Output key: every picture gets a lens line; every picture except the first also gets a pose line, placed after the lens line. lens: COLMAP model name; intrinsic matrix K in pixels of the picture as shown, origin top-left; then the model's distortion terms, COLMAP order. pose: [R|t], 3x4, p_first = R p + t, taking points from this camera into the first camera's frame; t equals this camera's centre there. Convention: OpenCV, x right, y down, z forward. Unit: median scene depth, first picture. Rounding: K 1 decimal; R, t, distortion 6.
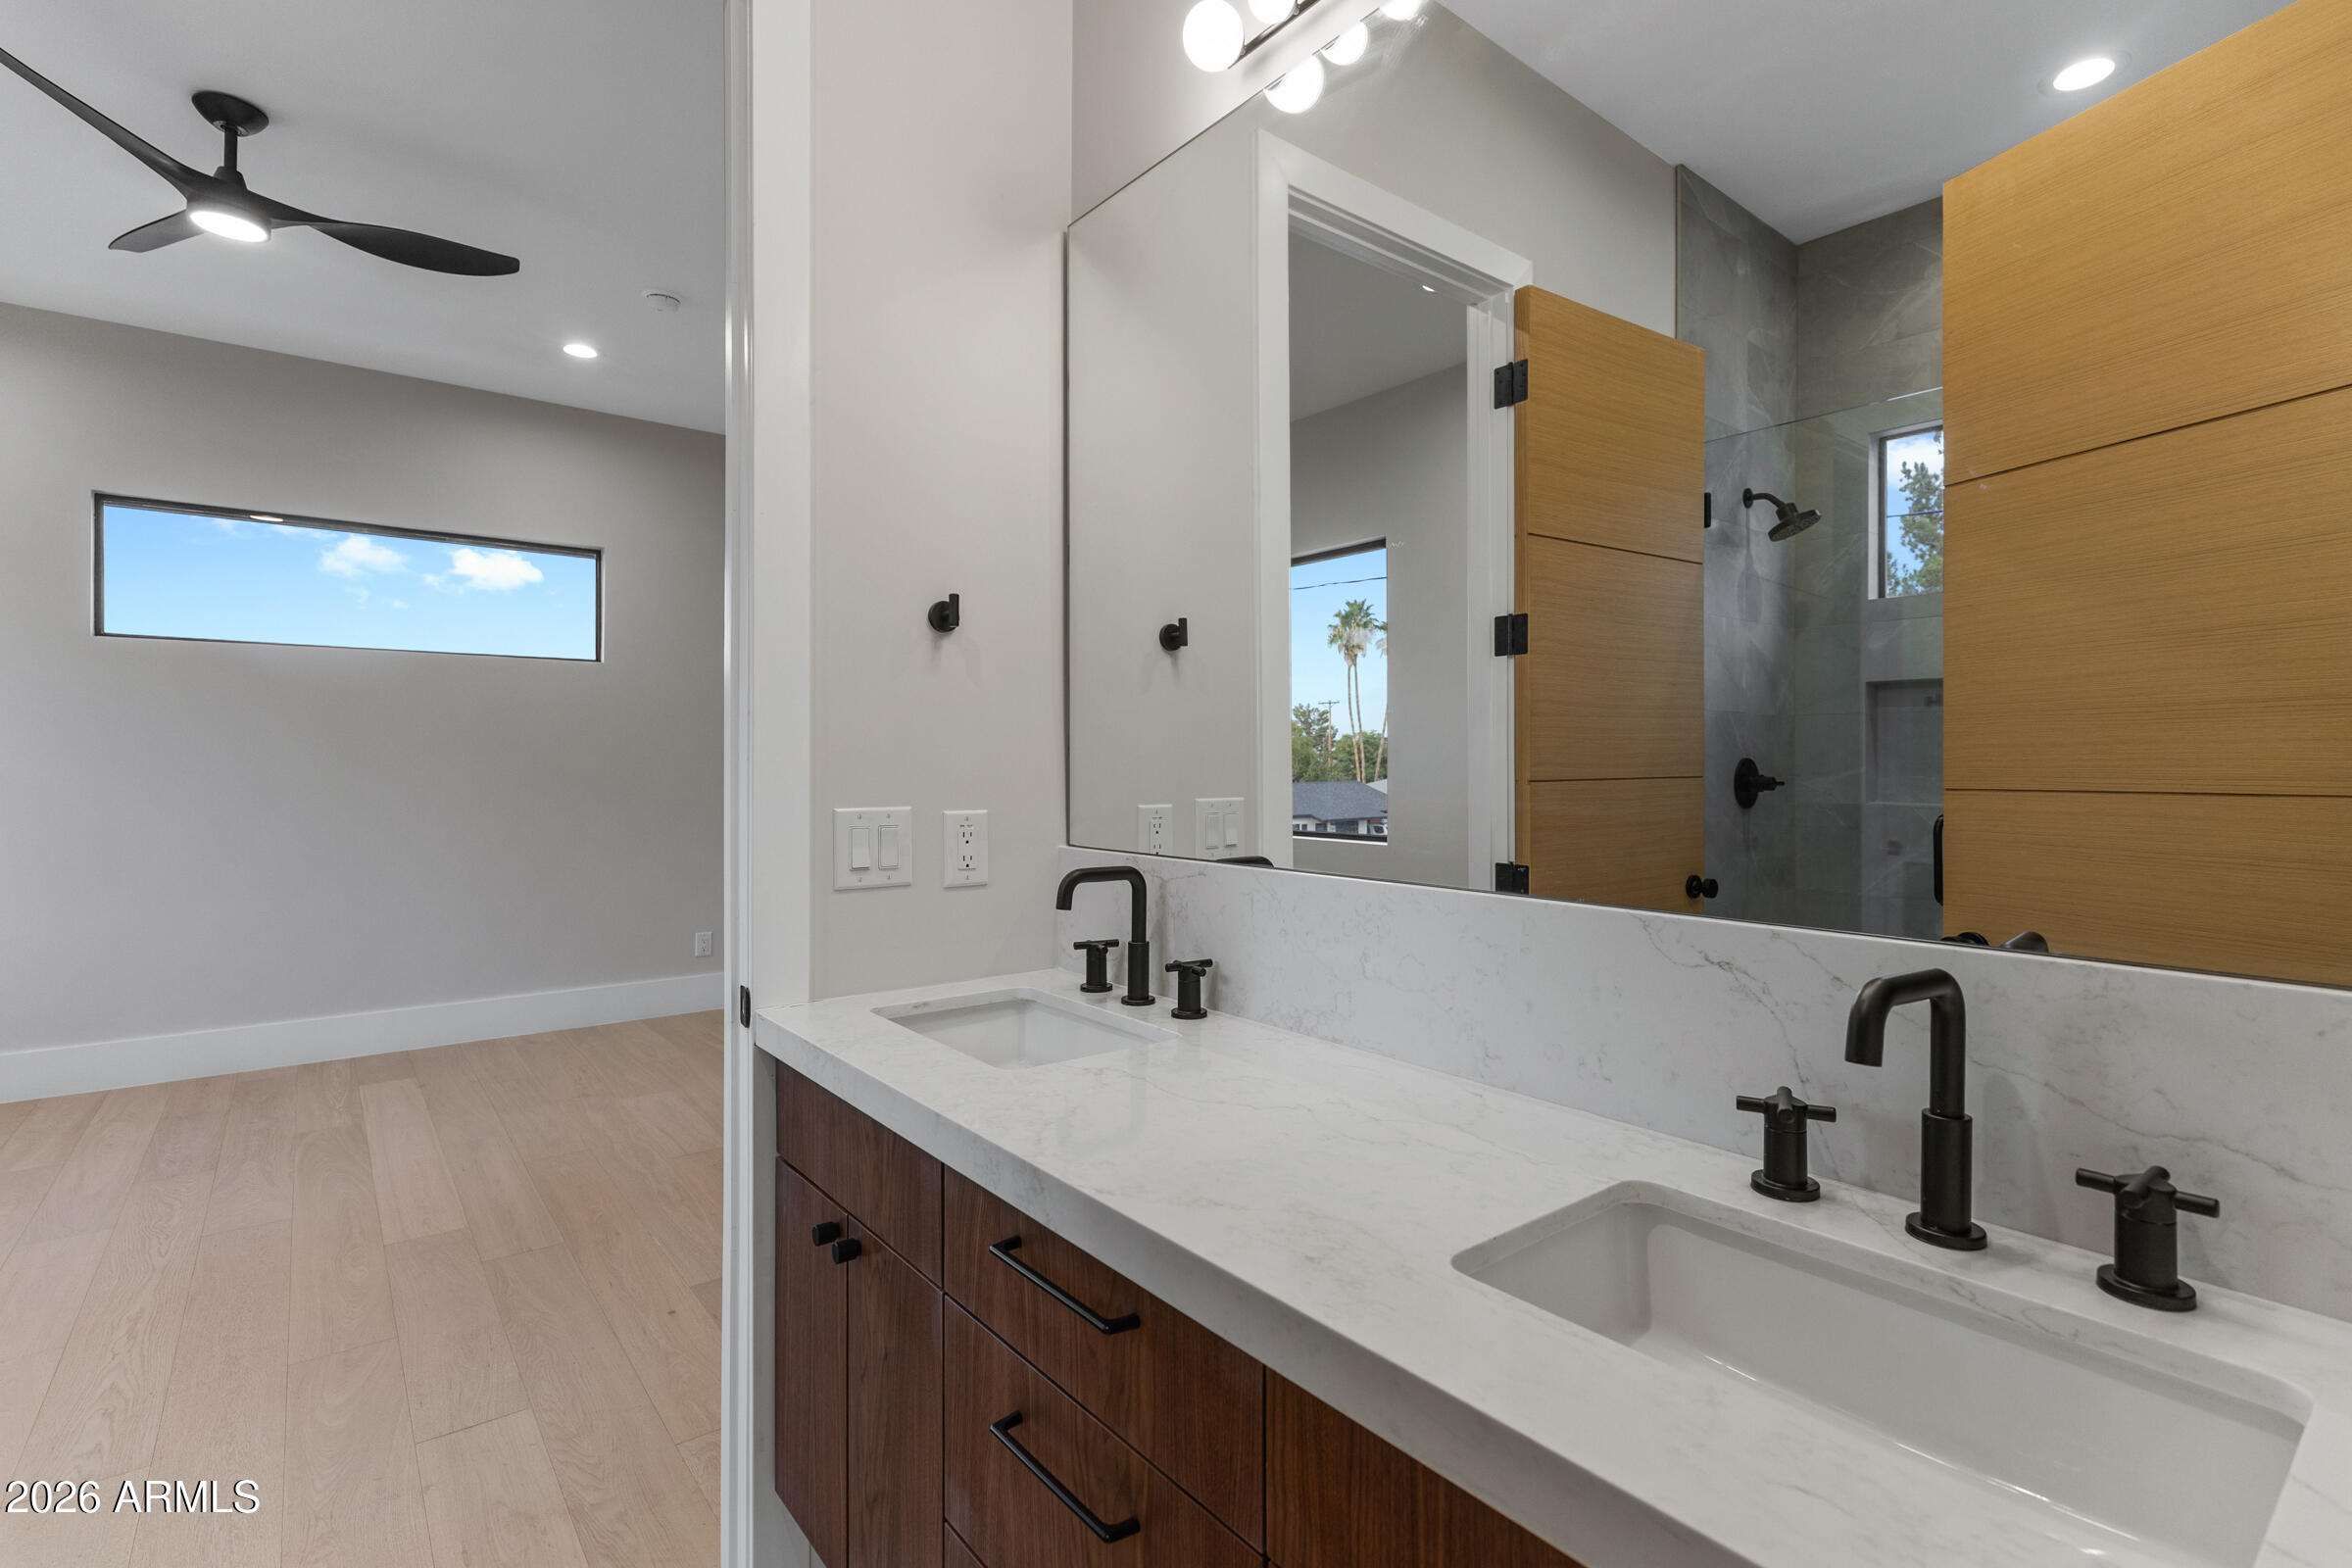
lens RADIAL K [[1085.0, 0, 1186.9], [0, 1085.0, 783.3], [0, 0, 1]] dist [0.000409, -0.000025]
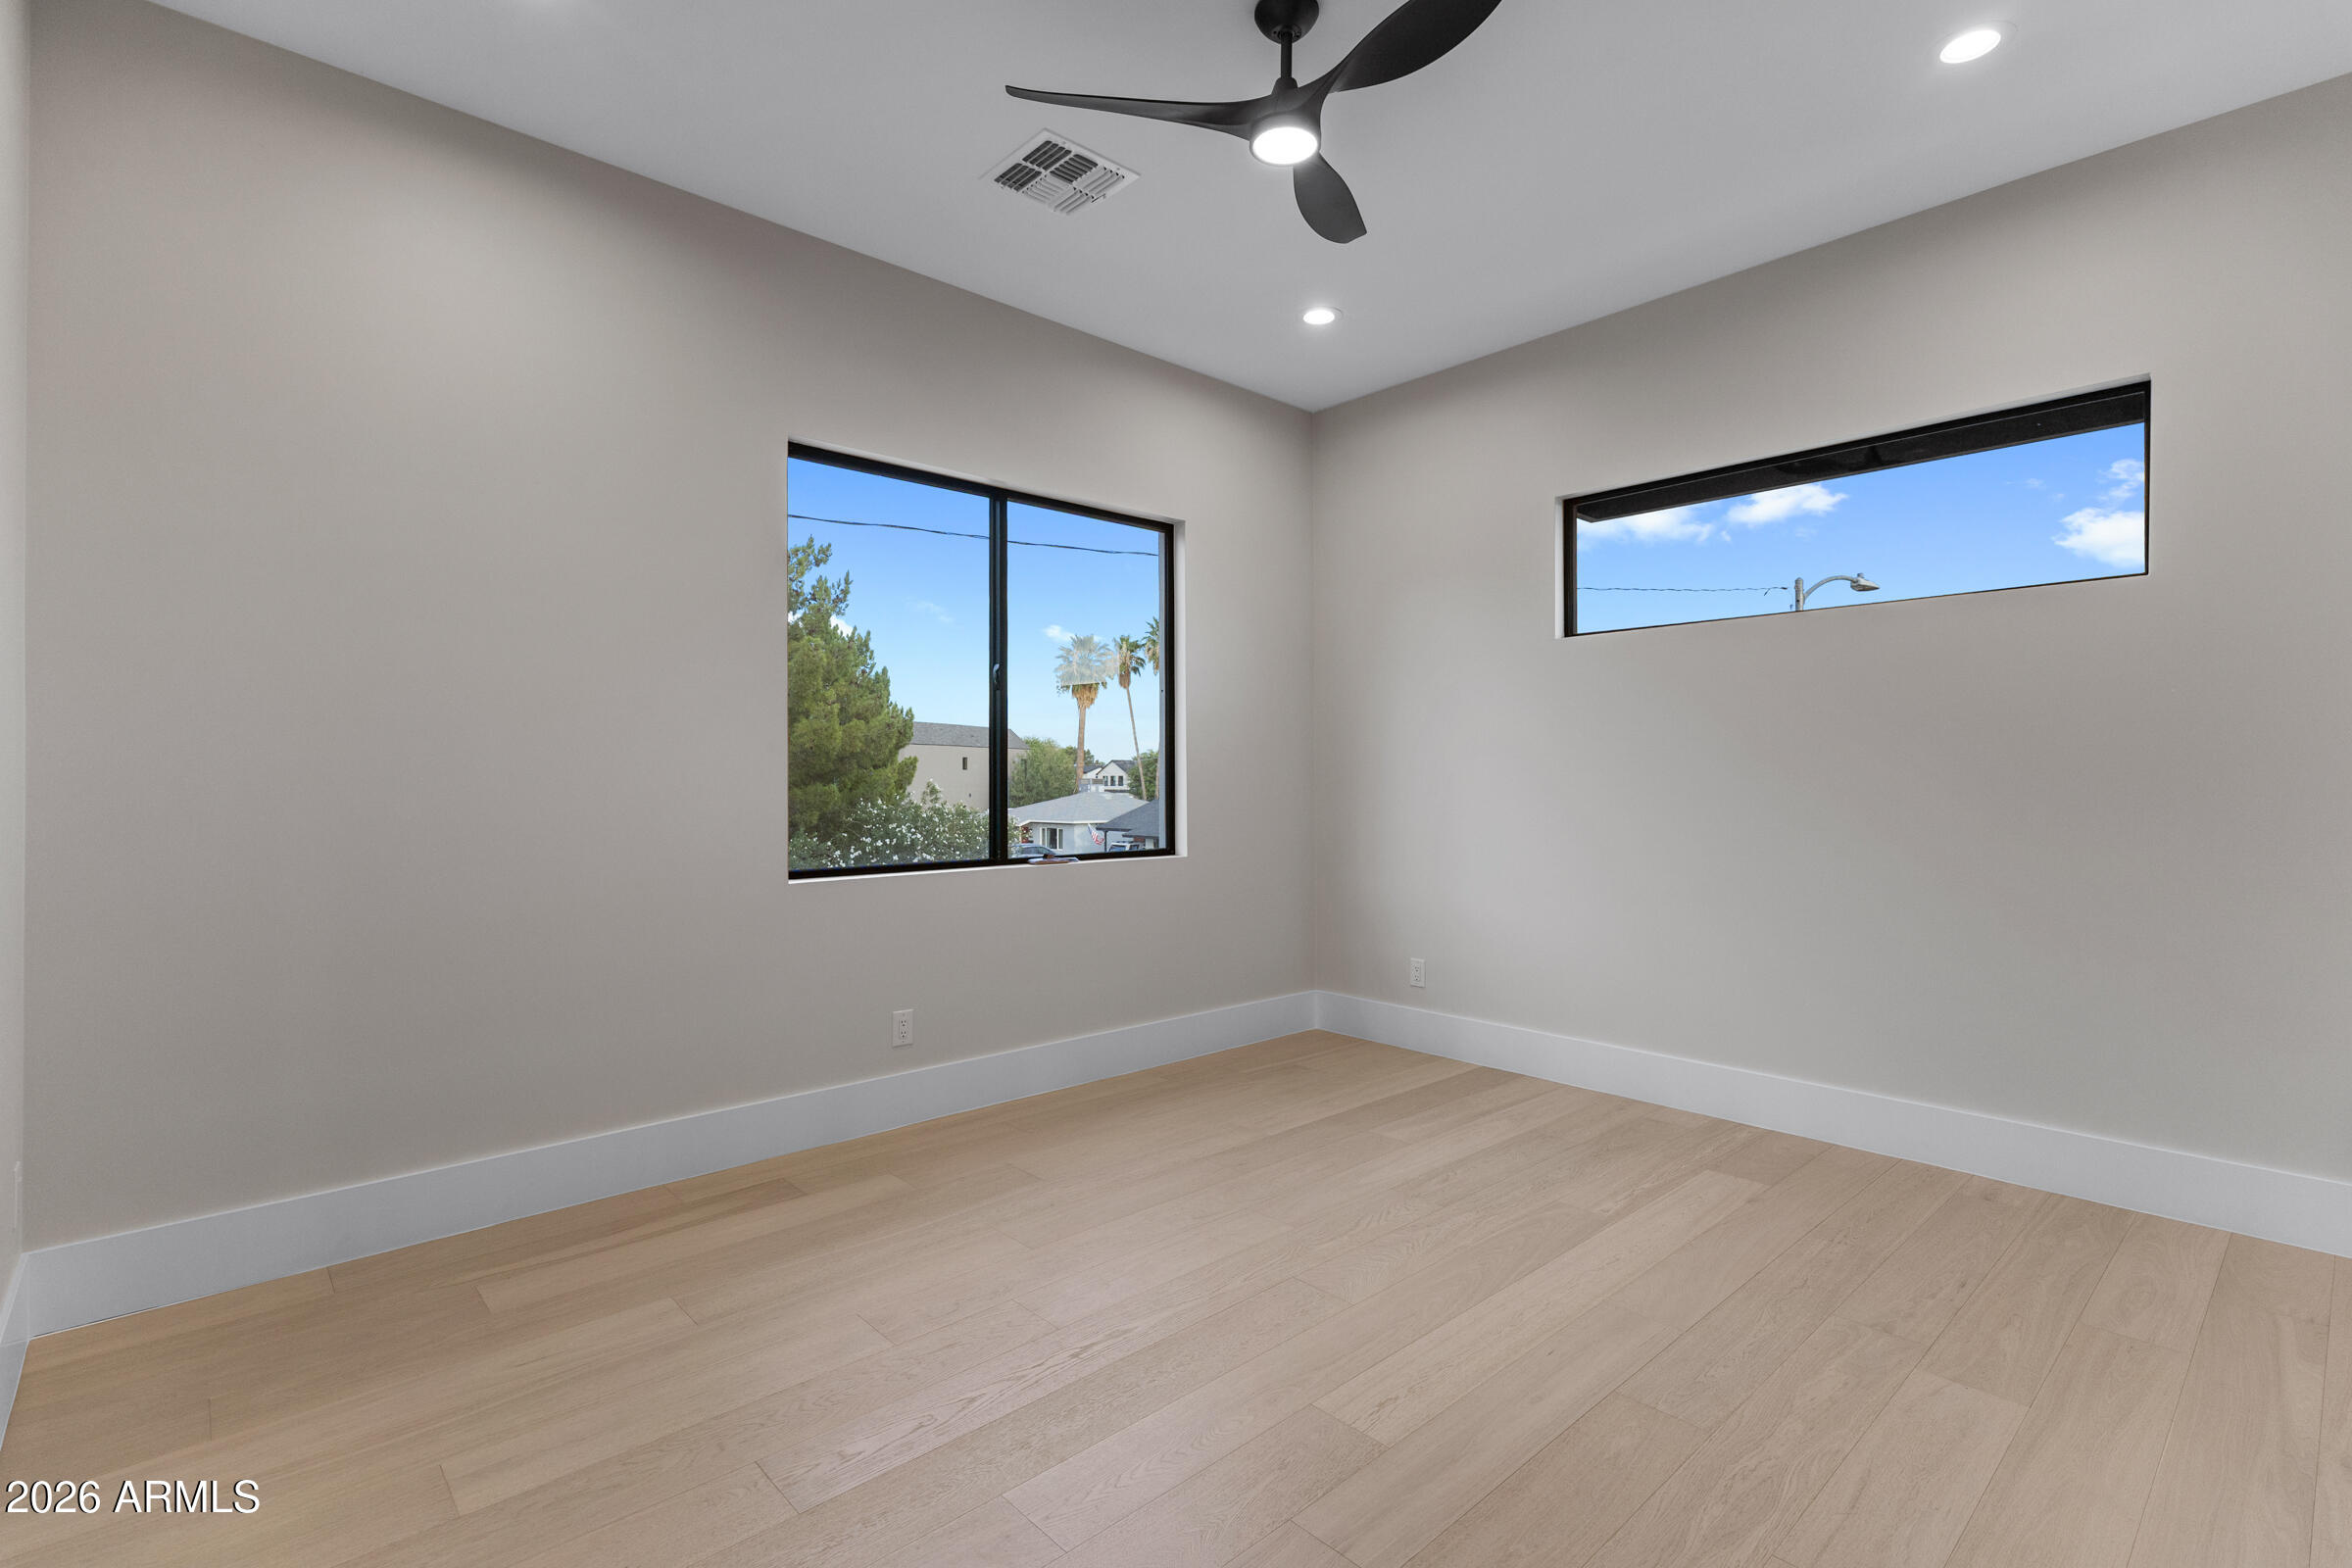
lens RADIAL K [[1085.0, 0, 1186.9], [0, 1085.0, 783.3], [0, 0, 1]] dist [0.000409, -0.000025]
pose [[0.064534, 0.007209, -0.997889, -0.008562], [-0.009931, 0.999929, 0.006581, -0.001312], [0.997866, 0.009485, 0.064601, 0.776723]]
